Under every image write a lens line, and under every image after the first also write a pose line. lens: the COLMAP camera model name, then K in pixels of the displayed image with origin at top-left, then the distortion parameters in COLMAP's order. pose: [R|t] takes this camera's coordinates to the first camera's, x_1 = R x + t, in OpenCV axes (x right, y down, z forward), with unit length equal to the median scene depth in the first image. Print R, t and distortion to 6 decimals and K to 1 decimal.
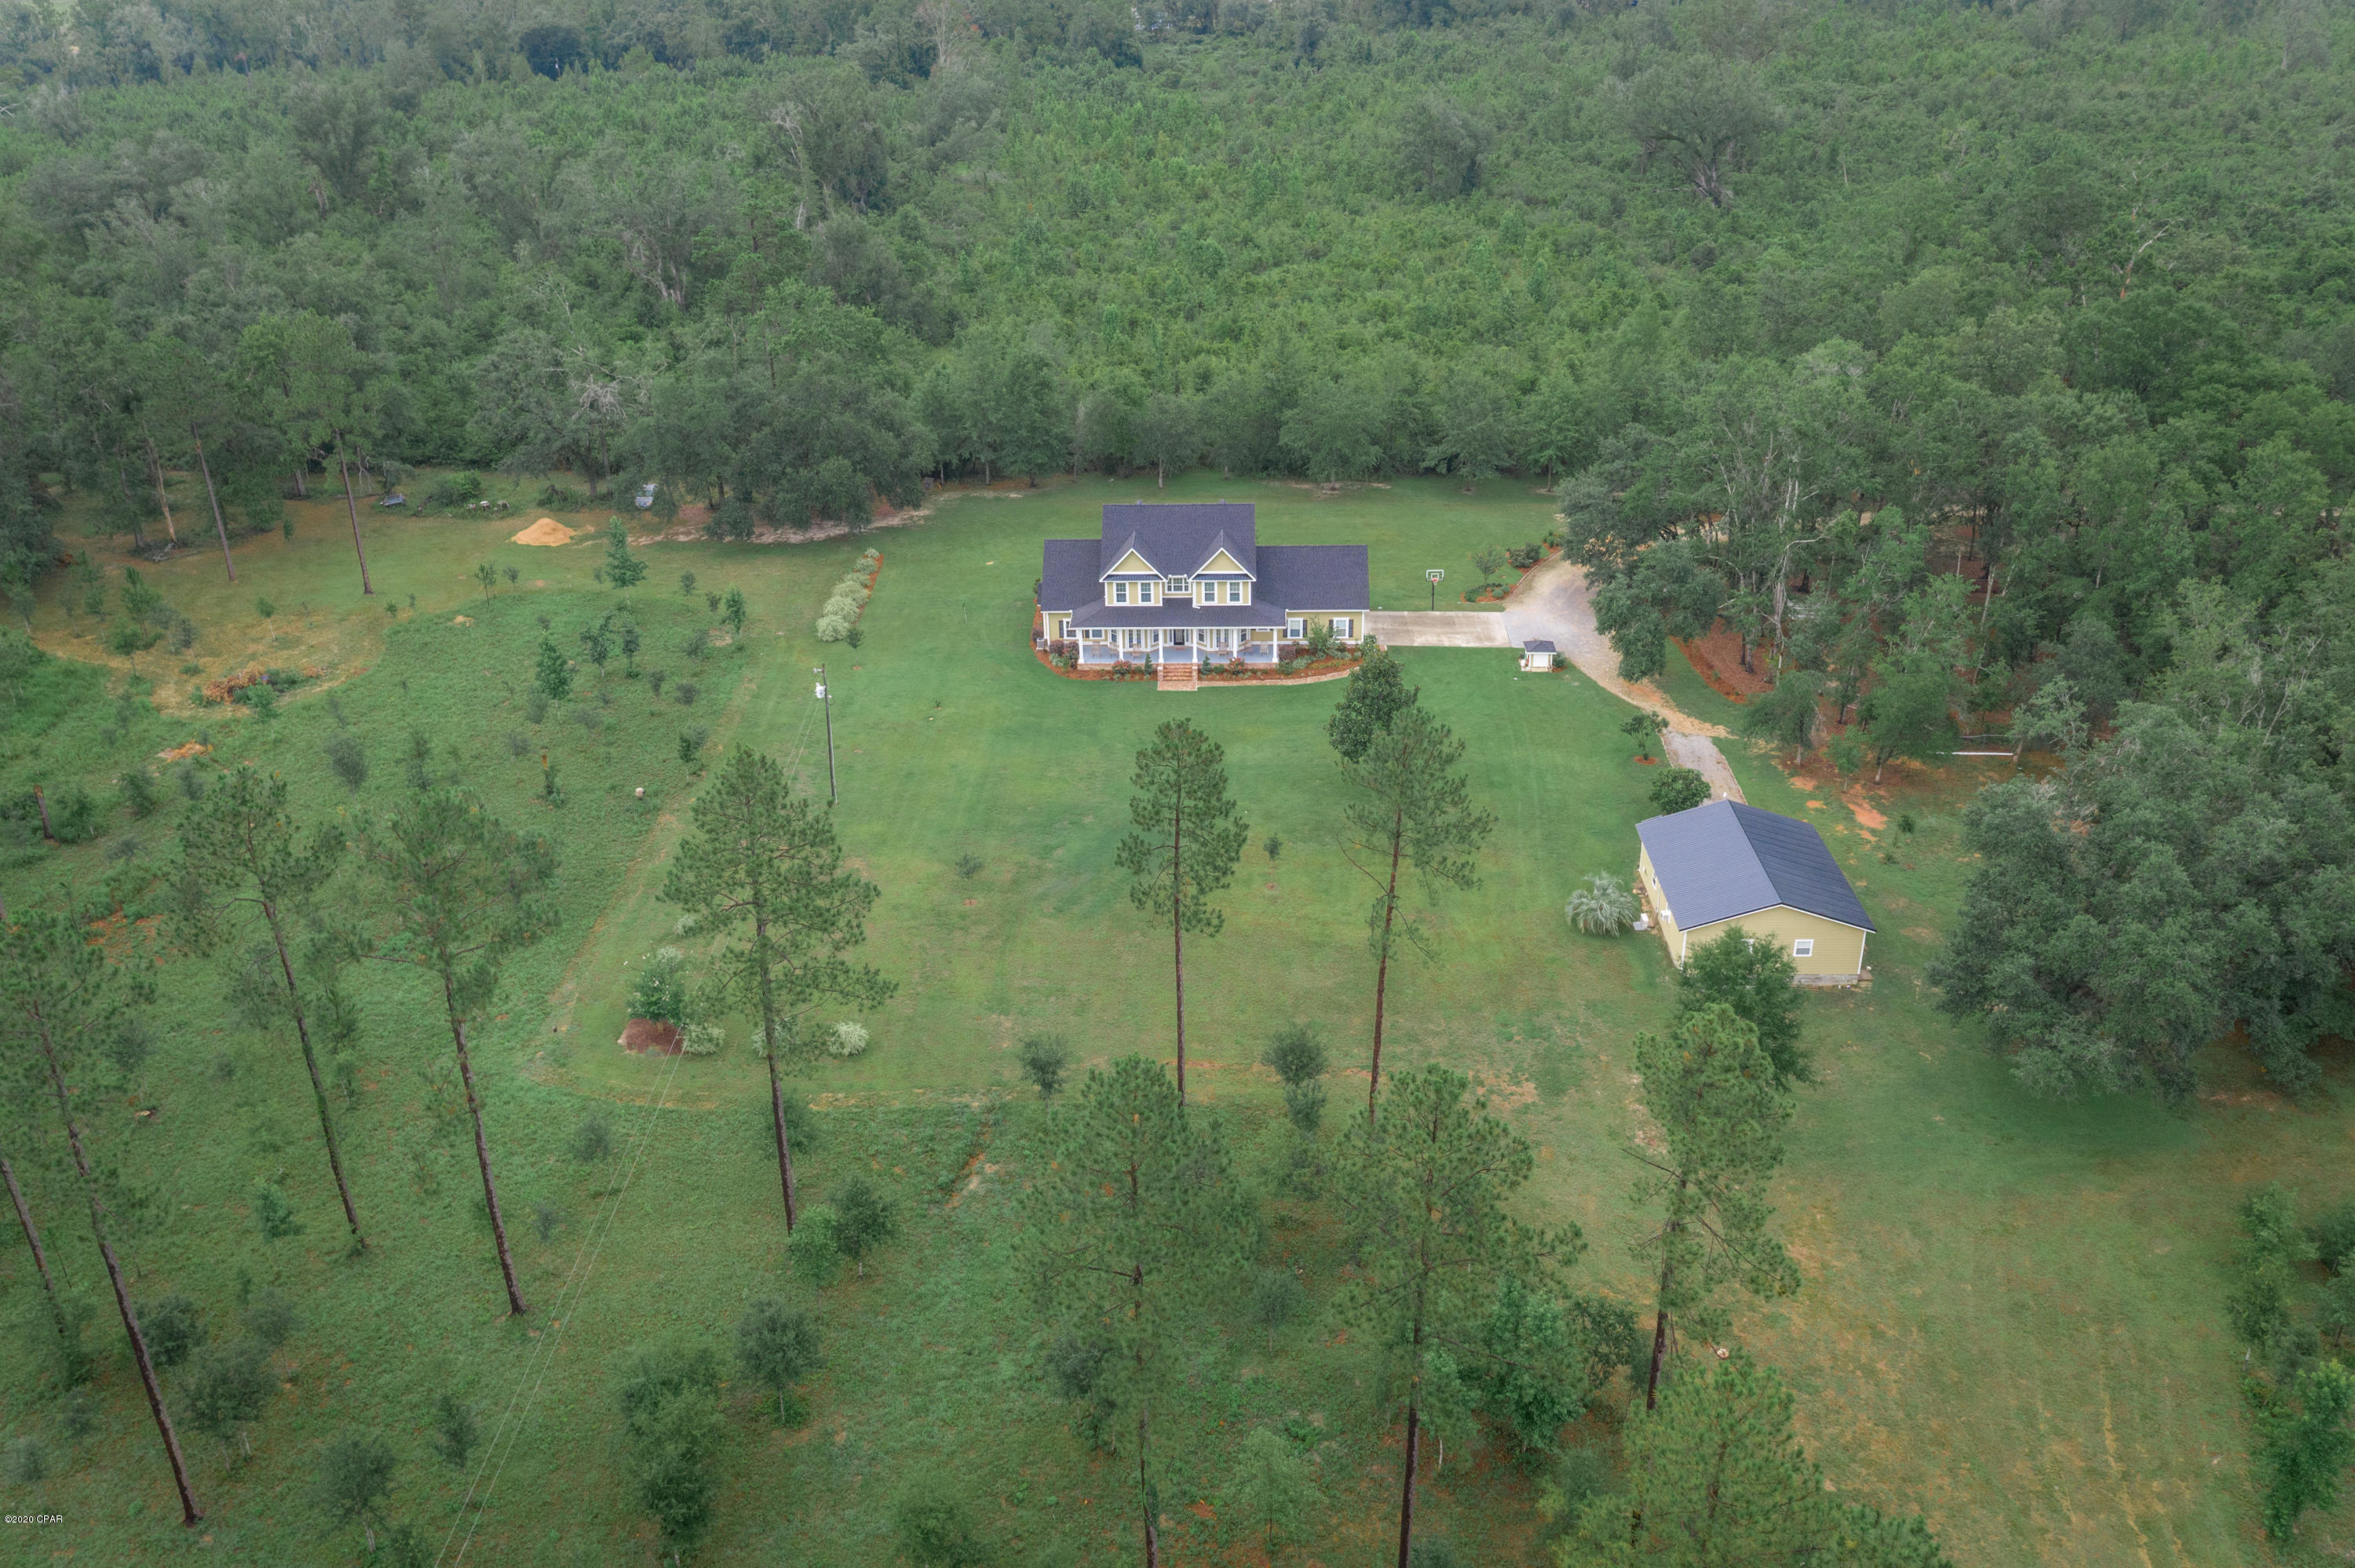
lens RADIAL K [[2040.6, 0, 1177.5], [0, 2040.6, 784.0], [0, 0, 1]] dist [0.010500, 0.003575]
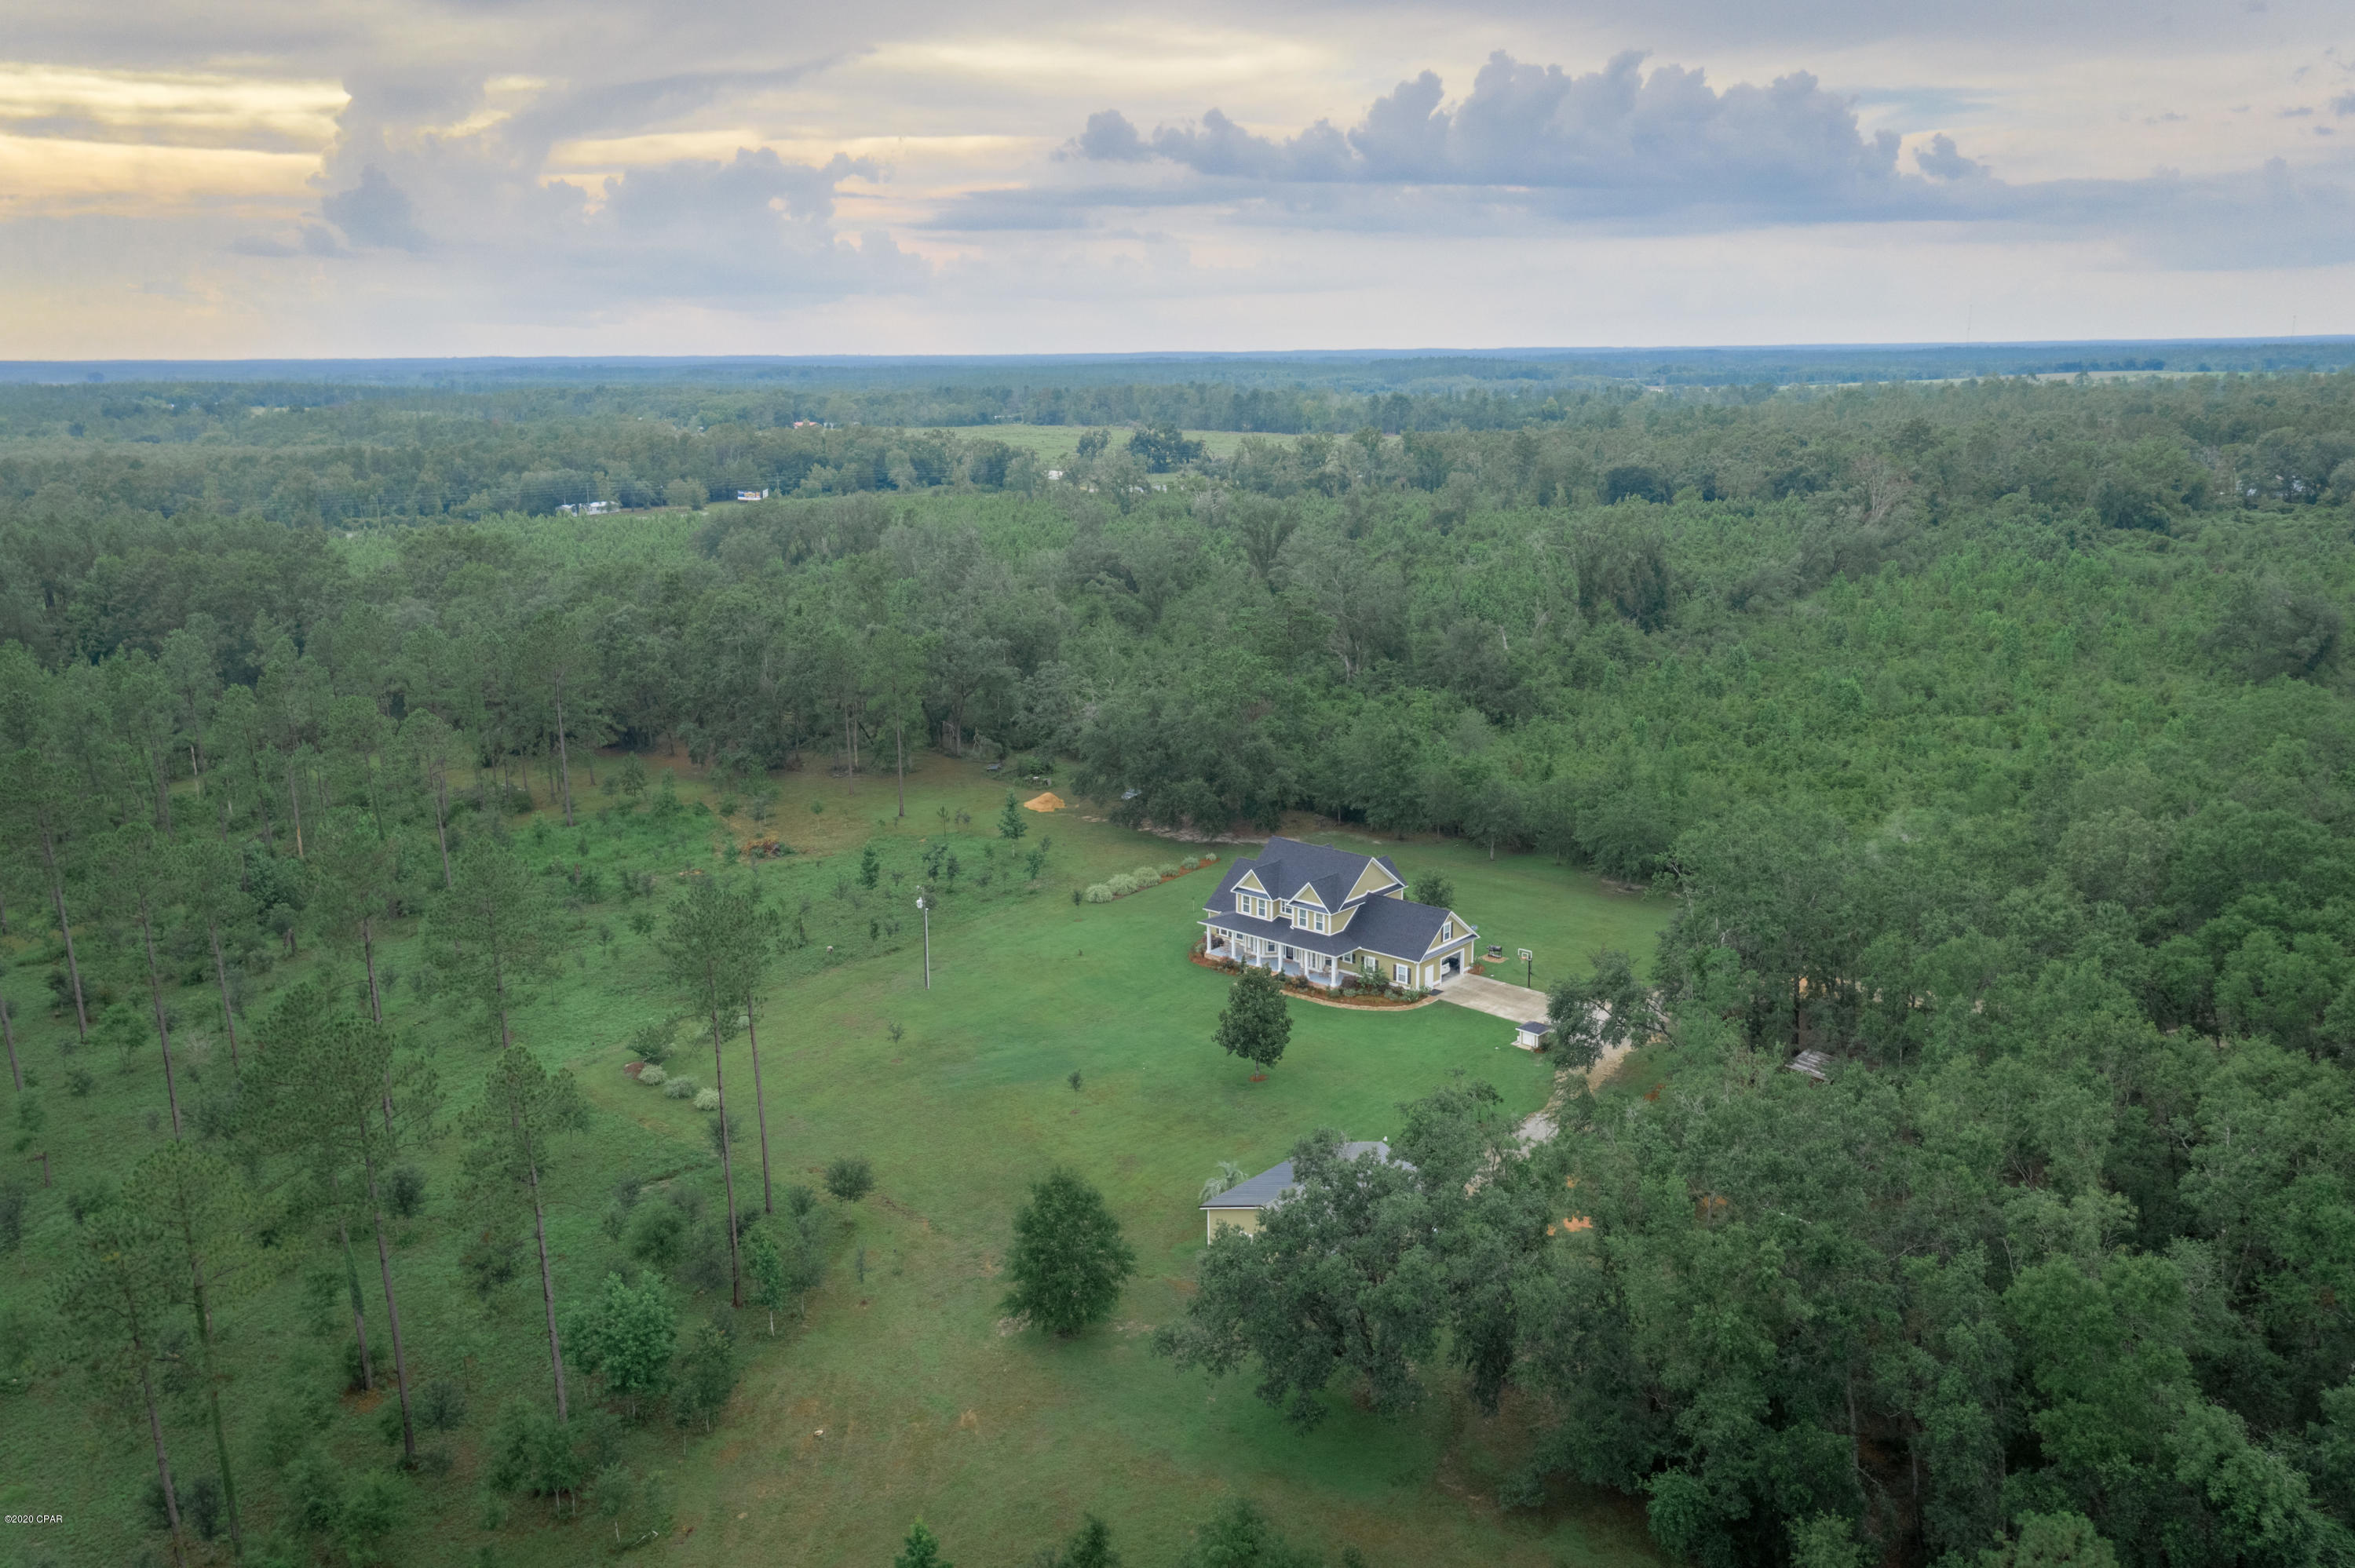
lens RADIAL K [[2040.6, 0, 1177.5], [0, 2040.6, 784.0], [0, 0, 1]] dist [0.010500, 0.003575]
pose [[0.729746, 0.148165, -0.667471, 0.752526], [-0.278703, 0.955911, -0.092513, -0.037410], [0.624336, 0.253537, 0.738866, 0.044128]]
